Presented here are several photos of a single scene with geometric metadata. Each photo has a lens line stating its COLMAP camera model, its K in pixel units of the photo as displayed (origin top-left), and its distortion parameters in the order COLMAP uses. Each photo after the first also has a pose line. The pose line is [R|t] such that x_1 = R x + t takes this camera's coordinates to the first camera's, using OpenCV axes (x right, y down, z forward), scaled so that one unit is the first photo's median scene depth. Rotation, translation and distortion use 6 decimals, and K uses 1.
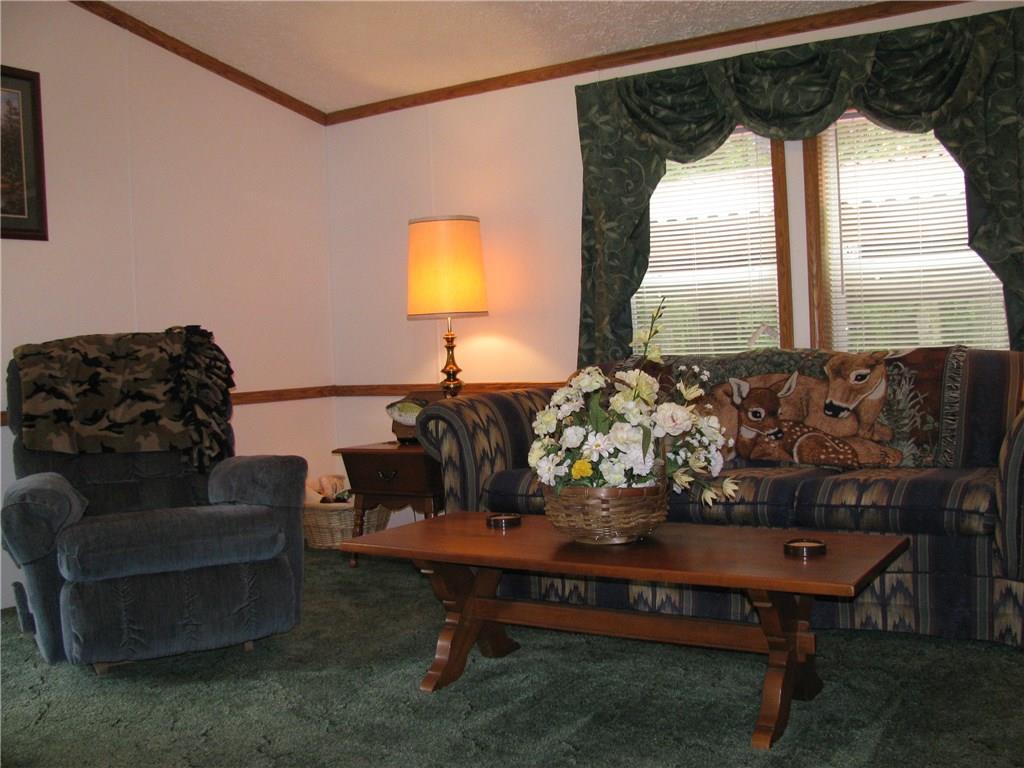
lens RADIAL K [[1059.7, 0, 524.9], [0, 1059.7, 382.9], [0, 0, 1]] dist [-0.225722, 0.284066]
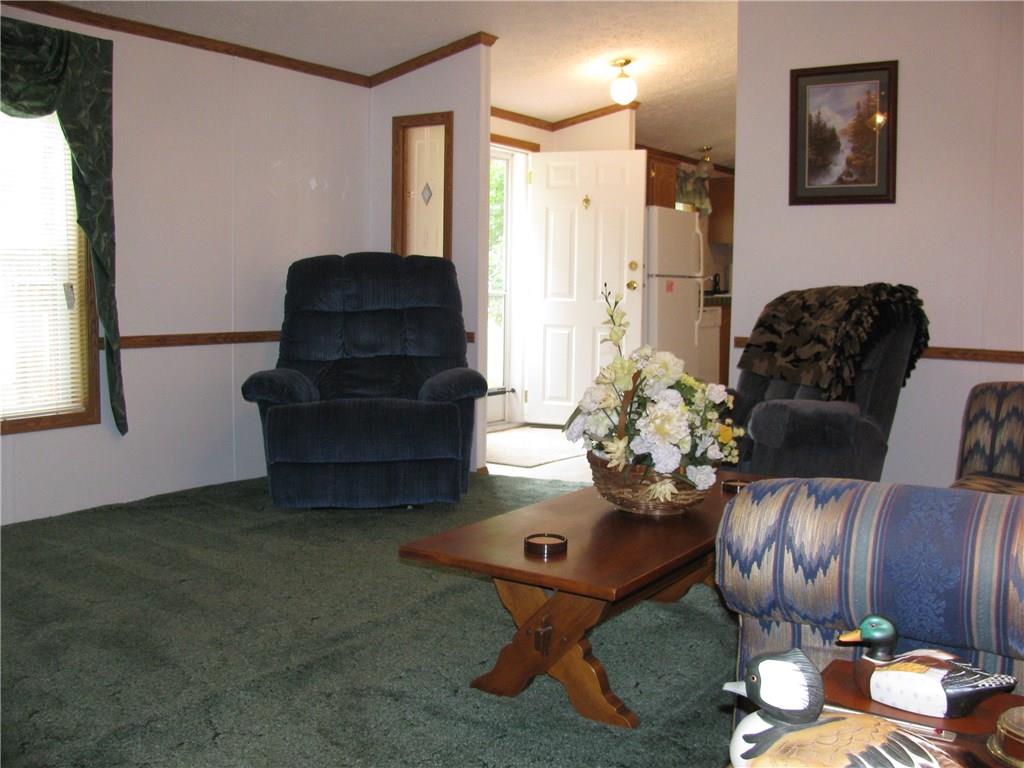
lens RADIAL K [[1059.7, 0, 524.9], [0, 1059.7, 382.9], [0, 0, 1]] dist [-0.225722, 0.284066]
pose [[-0.016469, 0.139454, -0.990092, 0.842293], [-0.051115, 0.988814, 0.140124, -0.089745], [0.998557, 0.052916, -0.009157, 0.673375]]
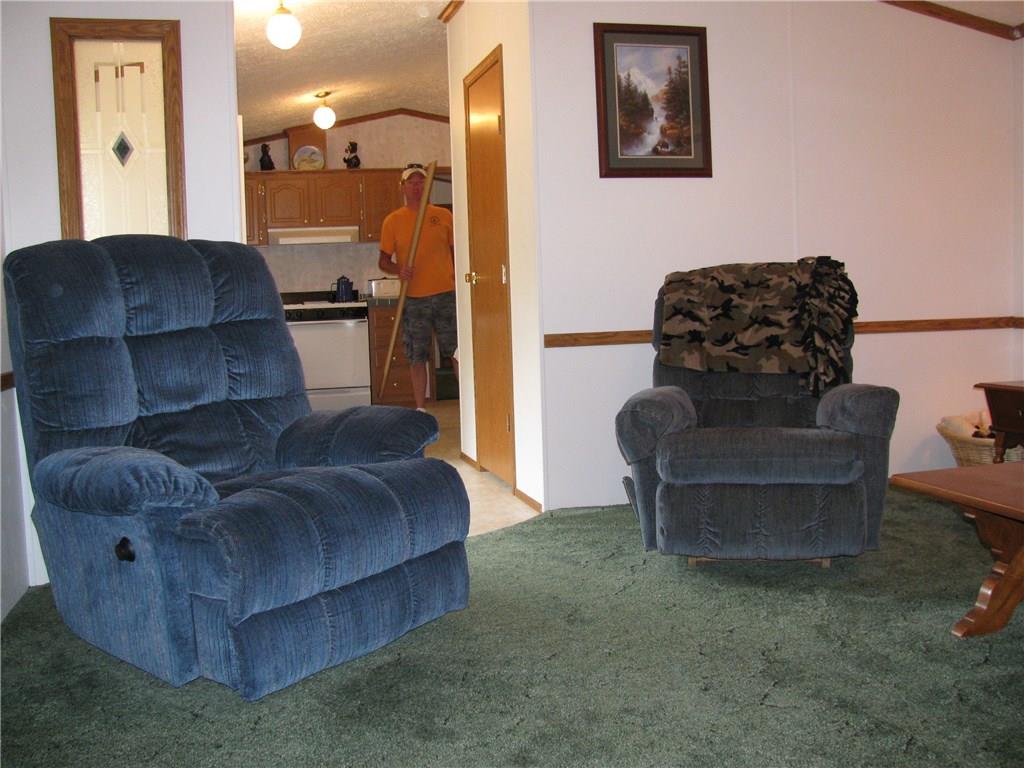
lens RADIAL K [[1059.7, 0, 524.9], [0, 1059.7, 382.9], [0, 0, 1]] dist [-0.225722, 0.284066]
pose [[0.738328, 0.076027, -0.670143, 0.180298], [-0.023283, 0.995907, 0.087332, -0.013294], [0.674040, -0.048877, 0.737076, 0.017683]]
